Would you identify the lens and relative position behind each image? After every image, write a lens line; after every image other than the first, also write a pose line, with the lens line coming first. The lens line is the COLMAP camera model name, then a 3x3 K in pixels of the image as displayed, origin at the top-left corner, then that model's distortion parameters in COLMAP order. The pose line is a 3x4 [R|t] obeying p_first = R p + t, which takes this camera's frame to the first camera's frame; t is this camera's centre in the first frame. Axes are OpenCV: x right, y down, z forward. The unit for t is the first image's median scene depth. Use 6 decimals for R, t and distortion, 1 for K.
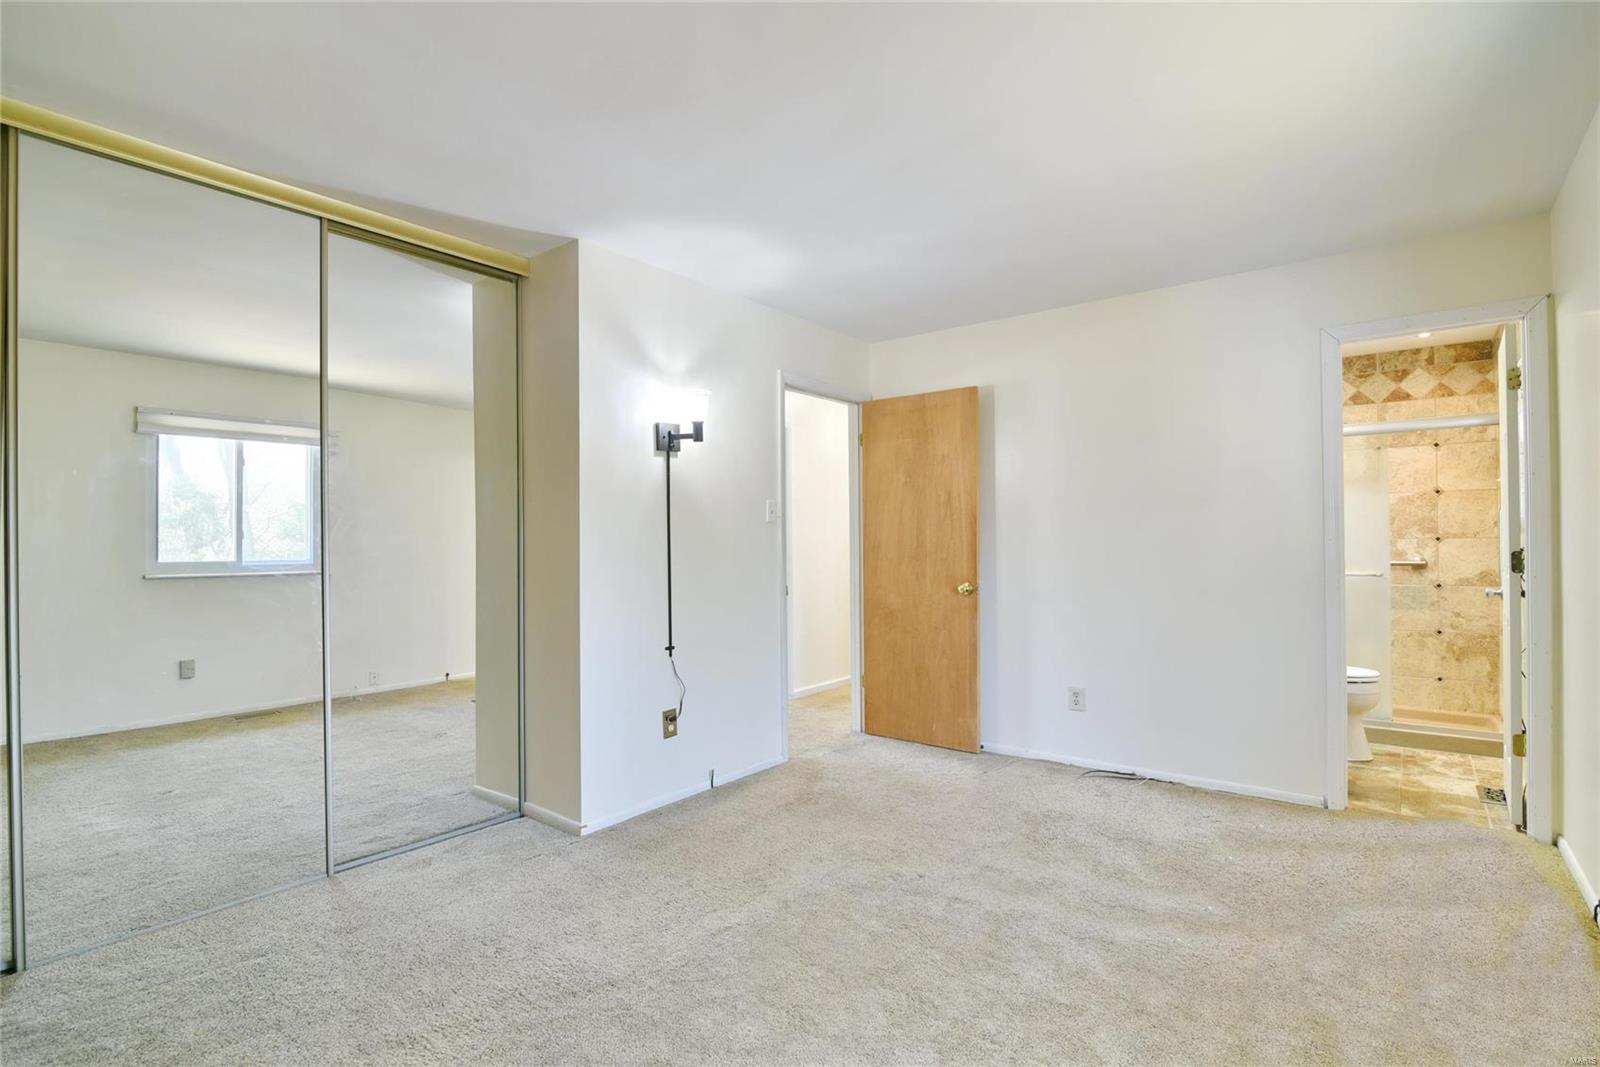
lens RADIAL K [[765.7, 0, 800.9], [0, 765.7, 534.9], [0, 0, 1]] dist [-0.016435, 0.001094]
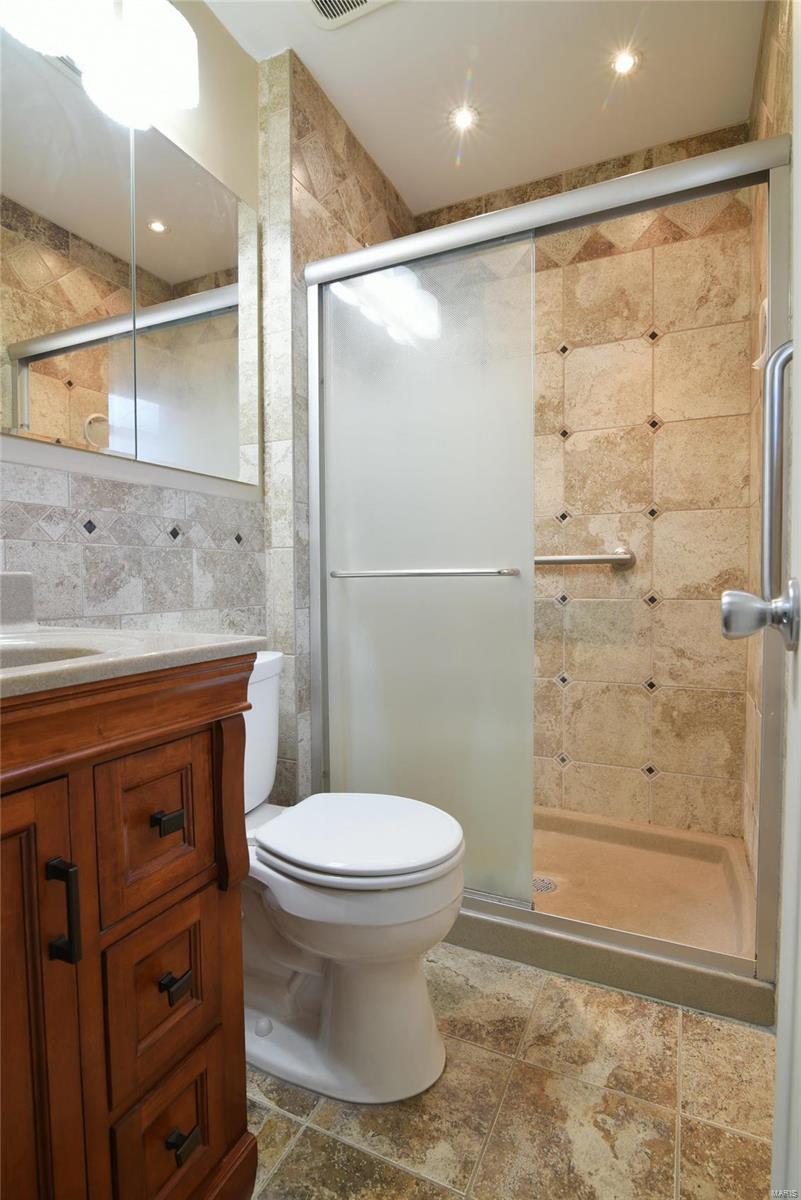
lens RADIAL K [[574.2, 0, 406.6], [0, 574.2, 596.3], [0, 0, 1]] dist [-0.016435, 0.001094]
pose [[0.976938, -0.005320, 0.213457, 0.586343], [-0.003764, 0.999105, 0.042124, 0.048177], [-0.213490, -0.041955, 0.976044, 0.640910]]
